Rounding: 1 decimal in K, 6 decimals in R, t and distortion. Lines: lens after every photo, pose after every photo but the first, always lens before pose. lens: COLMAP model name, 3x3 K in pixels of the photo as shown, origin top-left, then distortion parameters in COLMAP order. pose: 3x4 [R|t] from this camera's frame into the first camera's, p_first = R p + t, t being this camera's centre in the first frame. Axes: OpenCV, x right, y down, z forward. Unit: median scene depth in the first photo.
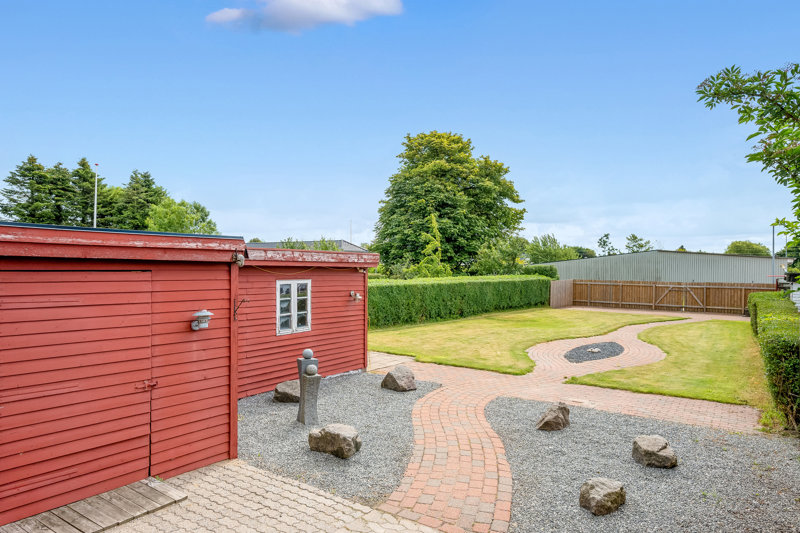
lens RADIAL K [[514.0, 0, 400.2], [0, 514.0, 266.9], [0, 0, 1]] dist [-0.001128, -0.000067]
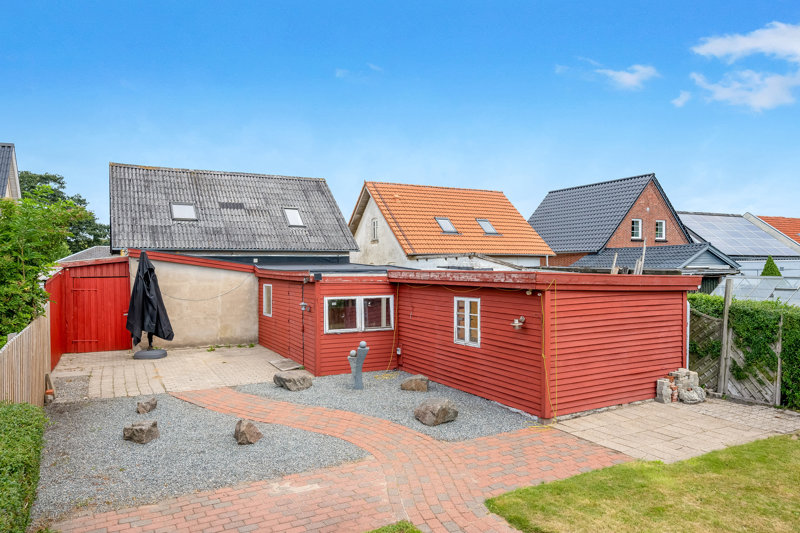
lens RADIAL K [[555.9, 0, 399.9], [0, 555.9, 268.1], [0, 0, 1]] dist [0.002071, 0.000127]
pose [[-0.444021, -0.010301, -0.895957, 0.939581], [-0.004620, 0.999947, -0.009207, -0.026308], [0.896004, 0.000051, -0.444045, 1.414245]]
